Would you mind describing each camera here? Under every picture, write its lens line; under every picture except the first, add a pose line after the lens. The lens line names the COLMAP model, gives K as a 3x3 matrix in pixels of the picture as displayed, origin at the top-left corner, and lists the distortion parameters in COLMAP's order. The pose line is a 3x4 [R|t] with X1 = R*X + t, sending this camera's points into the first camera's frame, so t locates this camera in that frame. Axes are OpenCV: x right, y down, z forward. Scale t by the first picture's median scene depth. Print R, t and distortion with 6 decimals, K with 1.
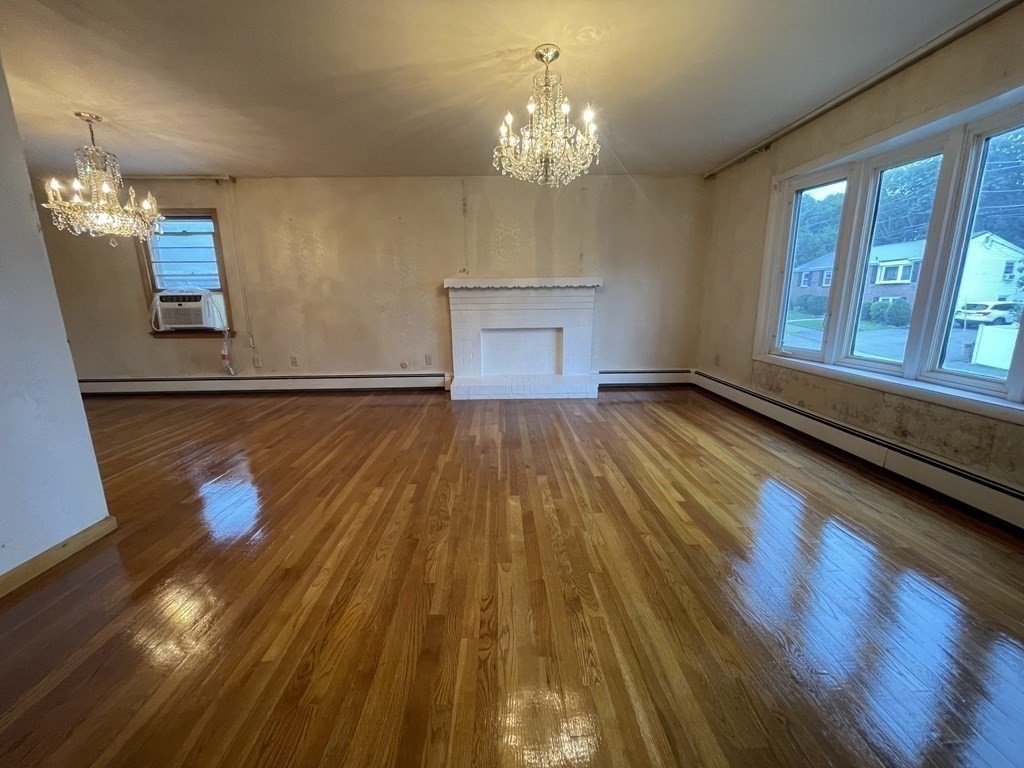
lens RADIAL K [[411.7, 0, 509.5], [0, 411.7, 390.2], [0, 0, 1]] dist [-0.000086, -0.000037]
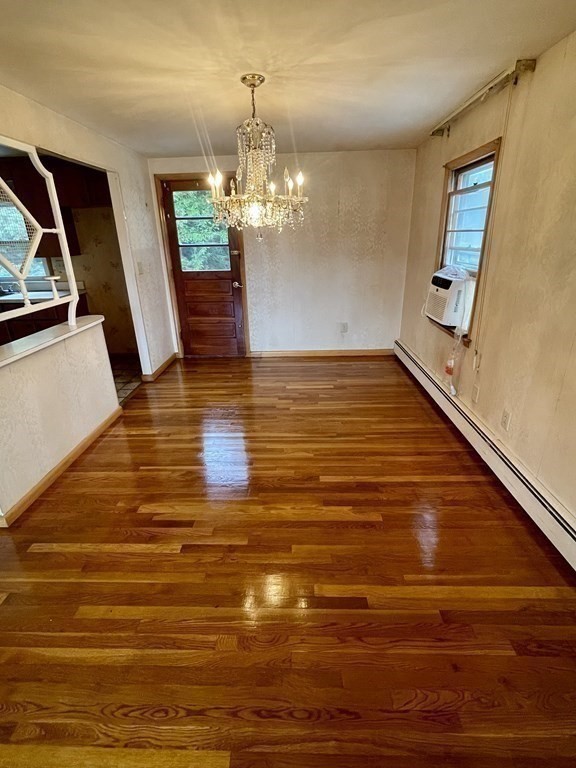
lens RADIAL K [[366.5, 0, 288.0], [0, 366.5, 384.0], [0, 0, 1]] dist [-0.000128, -0.000111]
pose [[-0.047909, 0.383894, -0.922134, -0.080305], [-0.187246, 0.903375, 0.385813, -0.261056], [0.981144, 0.191150, 0.028603, 0.735265]]
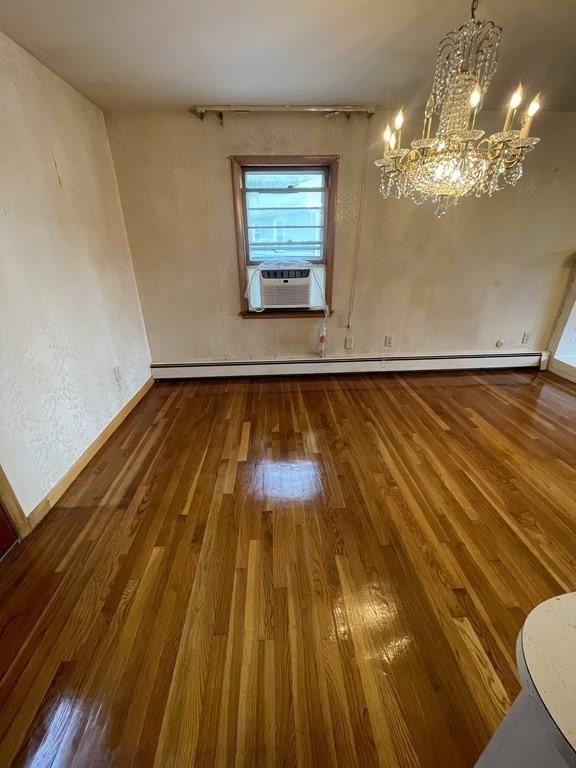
lens RADIAL K [[310.1, 0, 288.0], [0, 310.1, 384.0], [0, 0, 1]] dist [-0.001137, -0.000053]
pose [[0.999407, -0.016476, 0.030236, -0.816029], [0.009843, 0.978154, 0.207646, -0.131414], [-0.032997, -0.207225, 0.977737, 0.319168]]
